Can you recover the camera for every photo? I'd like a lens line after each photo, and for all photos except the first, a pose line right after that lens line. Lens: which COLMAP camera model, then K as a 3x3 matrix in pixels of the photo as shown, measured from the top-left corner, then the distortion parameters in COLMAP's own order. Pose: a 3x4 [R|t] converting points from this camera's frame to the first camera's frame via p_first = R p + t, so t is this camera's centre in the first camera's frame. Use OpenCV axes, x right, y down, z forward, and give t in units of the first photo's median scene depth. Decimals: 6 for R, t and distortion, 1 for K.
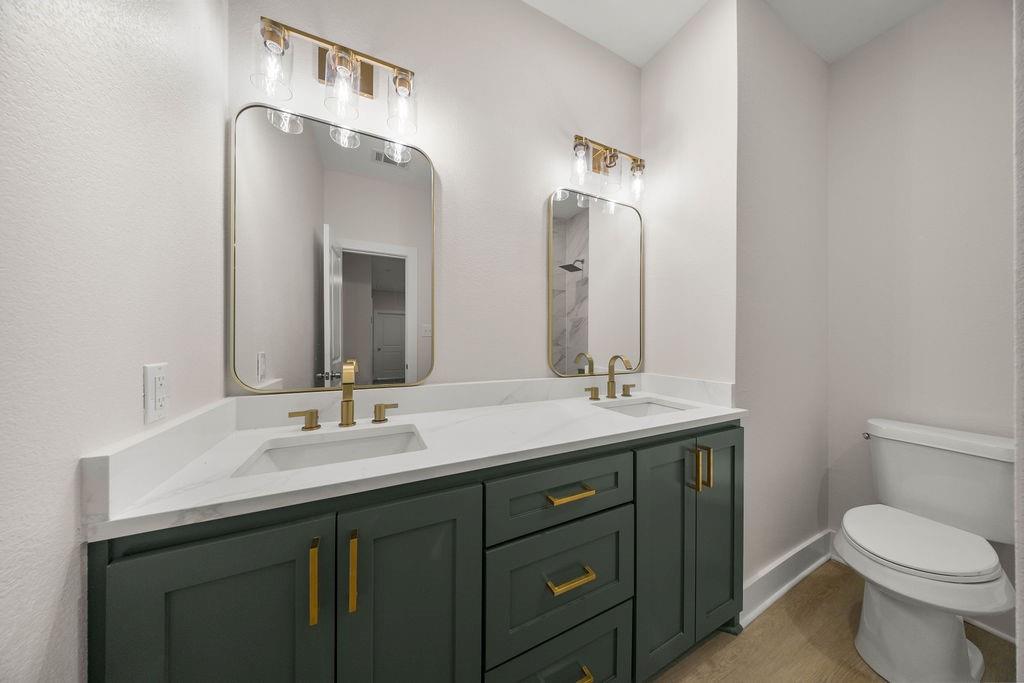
lens RADIAL K [[285.1, 0, 512.0], [0, 285.1, 341.5], [0, 0, 1]] dist [-0.000762, -0.000049]
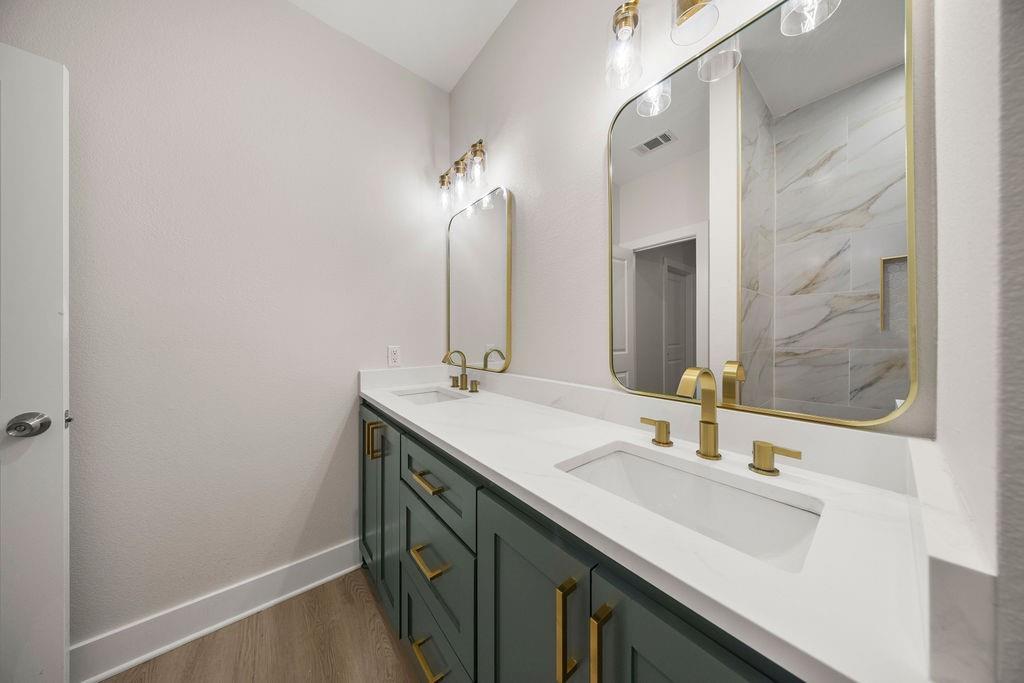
lens RADIAL K [[302.4, 0, 512.0], [0, 302.4, 341.5], [0, 0, 1]] dist [-0.000984, -0.000052]
pose [[0.242169, 0.010380, -0.970179, 0.976255], [0.000210, 0.999942, 0.010751, 0.003854], [0.970234, -0.002808, 0.242153, 0.737098]]
